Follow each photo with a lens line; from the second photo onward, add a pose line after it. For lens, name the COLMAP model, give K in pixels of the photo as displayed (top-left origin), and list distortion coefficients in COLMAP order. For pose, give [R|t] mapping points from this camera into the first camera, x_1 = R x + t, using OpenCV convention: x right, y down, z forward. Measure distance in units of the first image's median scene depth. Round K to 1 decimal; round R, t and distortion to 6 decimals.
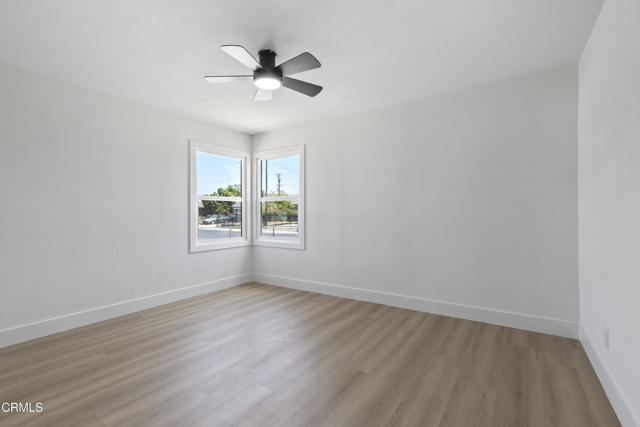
lens RADIAL K [[291.2, 0, 319.8], [0, 291.2, 211.6], [0, 0, 1]] dist [0.000341, 0.000024]
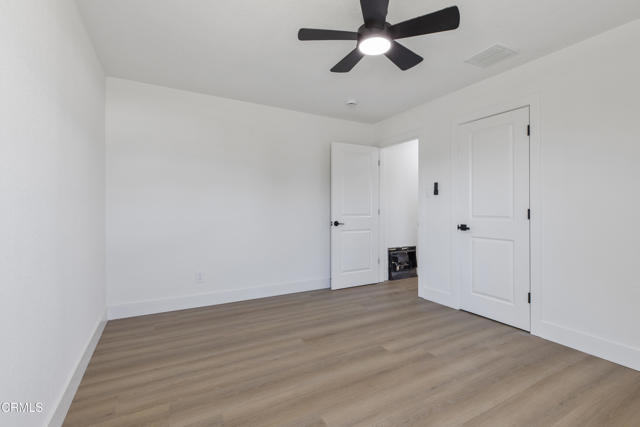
lens RADIAL K [[291.2, 0, 319.8], [0, 291.2, 211.6], [0, 0, 1]] dist [0.000341, 0.000024]
pose [[-0.891334, 0.003201, 0.453335, -0.390970], [-0.000281, 0.999971, -0.007613, 0.020692], [-0.453347, -0.006914, -0.891308, 1.731052]]
